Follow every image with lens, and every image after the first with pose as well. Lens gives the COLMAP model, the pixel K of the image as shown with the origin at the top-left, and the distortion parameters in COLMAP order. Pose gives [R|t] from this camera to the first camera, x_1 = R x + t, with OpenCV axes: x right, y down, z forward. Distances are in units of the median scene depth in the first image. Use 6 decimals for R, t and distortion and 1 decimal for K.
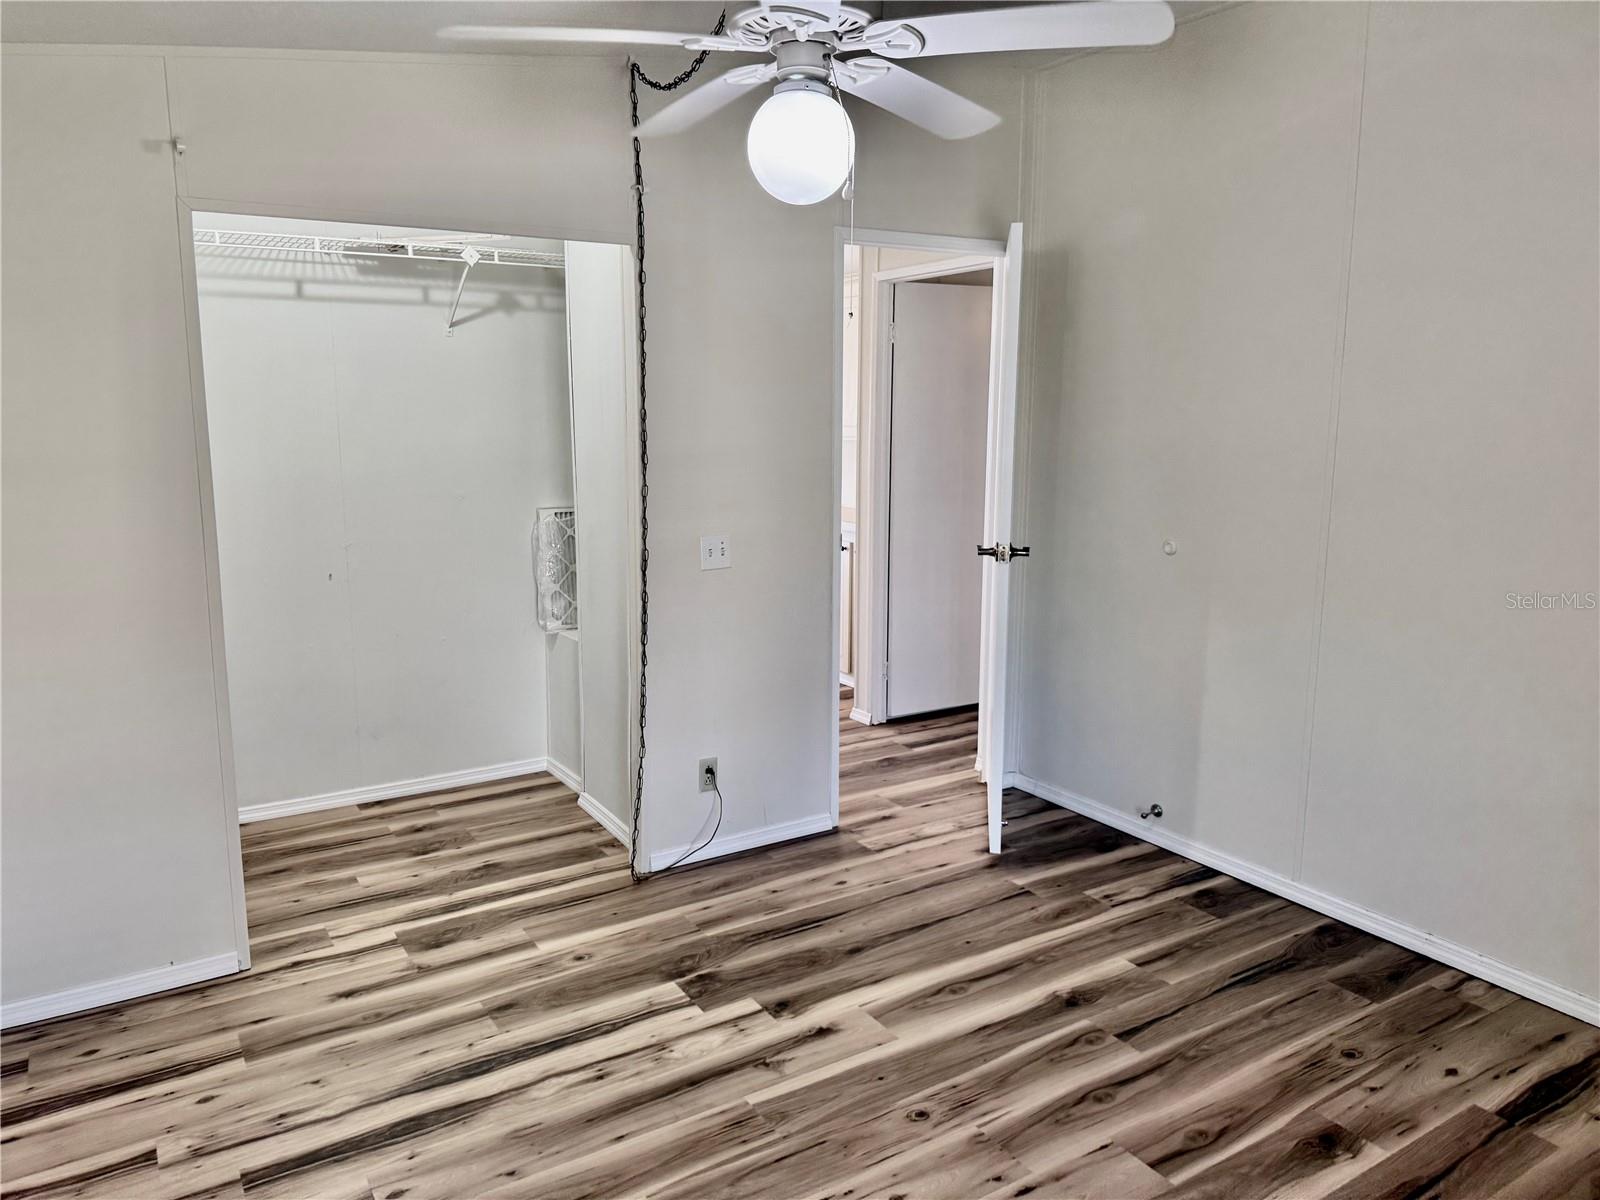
lens RADIAL K [[1116.2, 0, 803.2], [0, 1116.2, 584.5], [0, 0, 1]] dist [-0.001047, -0.001454]
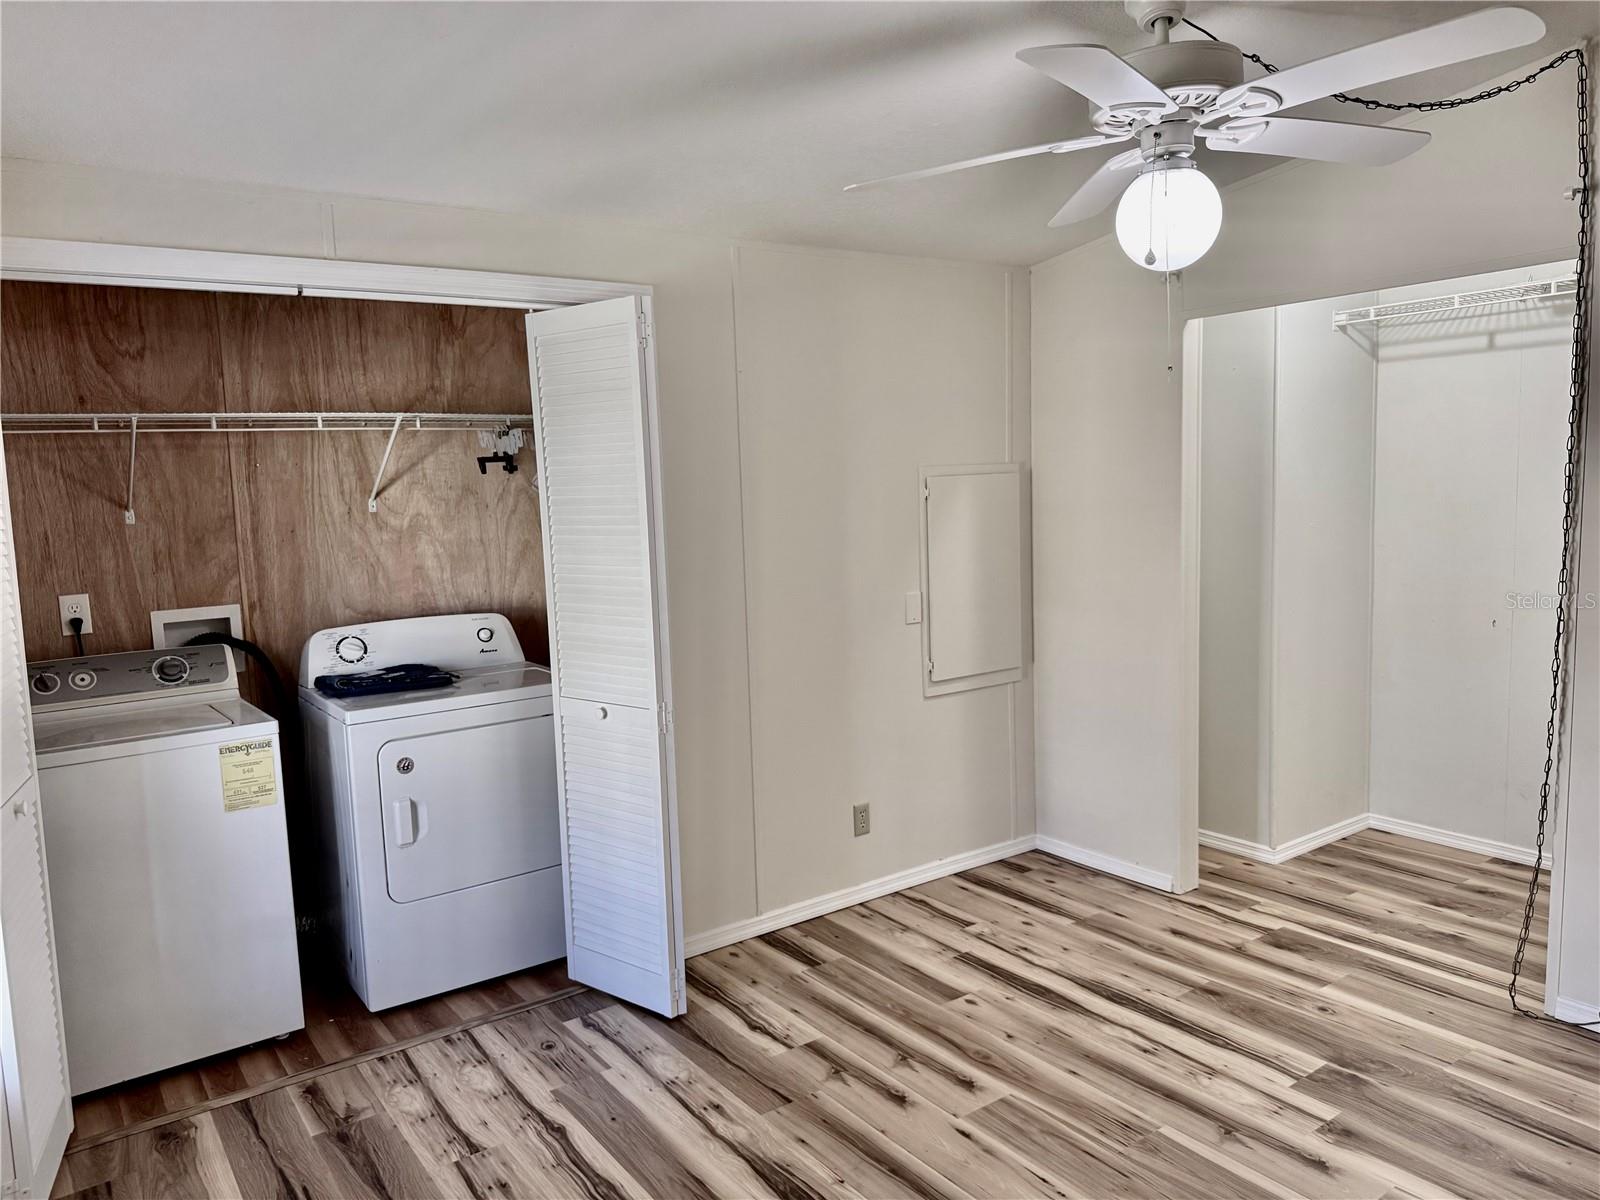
lens RADIAL K [[1116.2, 0, 803.2], [0, 1116.2, 584.5], [0, 0, 1]] dist [-0.001047, -0.001454]
pose [[0.070666, 0.093158, -0.993140, 0.725990], [-0.122662, 0.988885, 0.084031, -0.067998], [0.989929, 0.115882, 0.081307, 0.417035]]
